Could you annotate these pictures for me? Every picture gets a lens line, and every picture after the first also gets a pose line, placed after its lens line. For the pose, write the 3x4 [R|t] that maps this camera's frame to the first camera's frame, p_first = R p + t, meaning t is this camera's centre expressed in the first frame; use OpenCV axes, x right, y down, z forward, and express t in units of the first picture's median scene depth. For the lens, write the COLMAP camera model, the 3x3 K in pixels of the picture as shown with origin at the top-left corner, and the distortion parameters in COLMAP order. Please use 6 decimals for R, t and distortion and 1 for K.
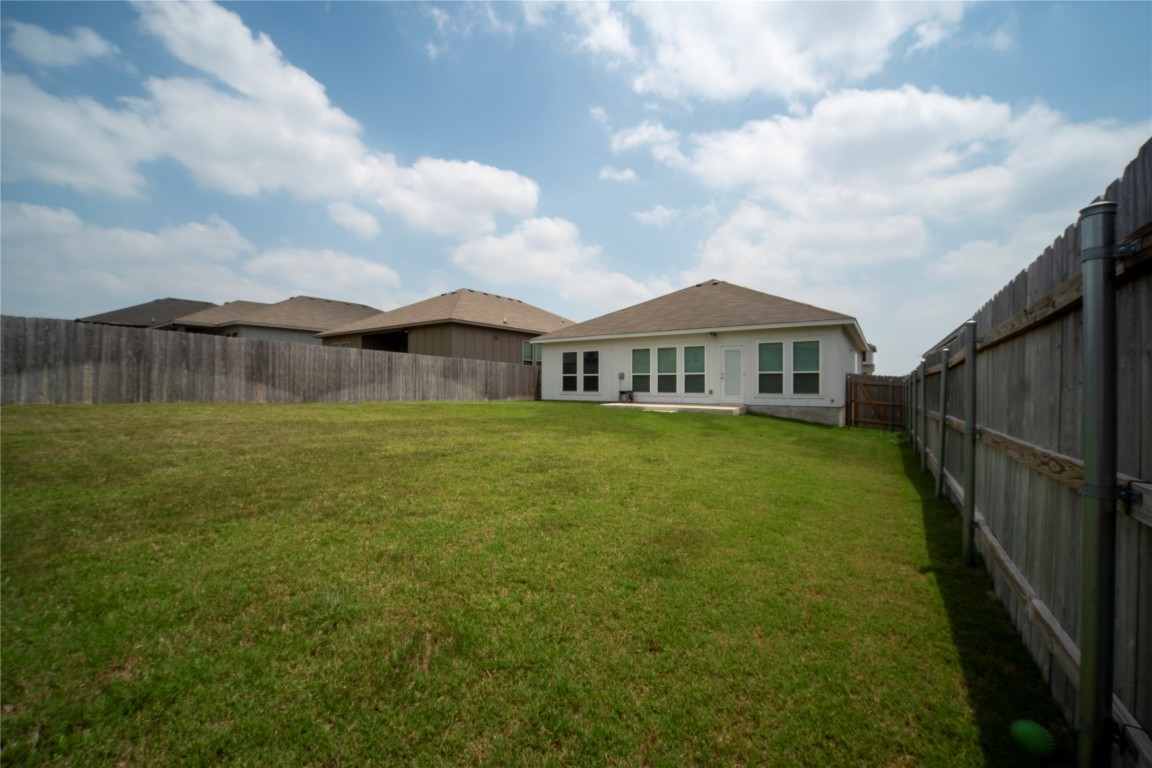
lens RADIAL K [[448.7, 0, 580.4], [0, 448.7, 382.4], [0, 0, 1]] dist [-0.021708, 0.000142]
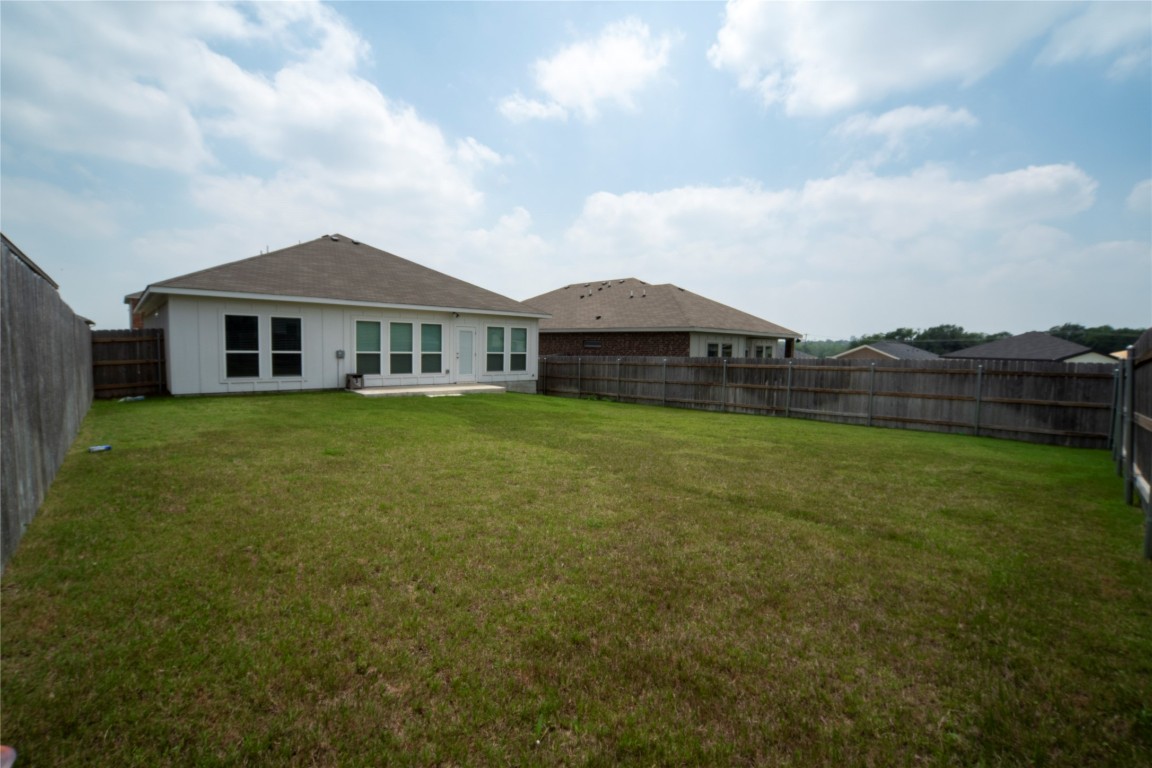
lens RADIAL K [[448.7, 0, 580.4], [0, 448.7, 382.4], [0, 0, 1]] dist [-0.021708, 0.000142]
pose [[0.291828, -0.046299, 0.955350, -0.546856], [0.006685, 0.998902, 0.046368, 0.001208], [-0.956448, -0.007145, 0.291817, 0.403037]]
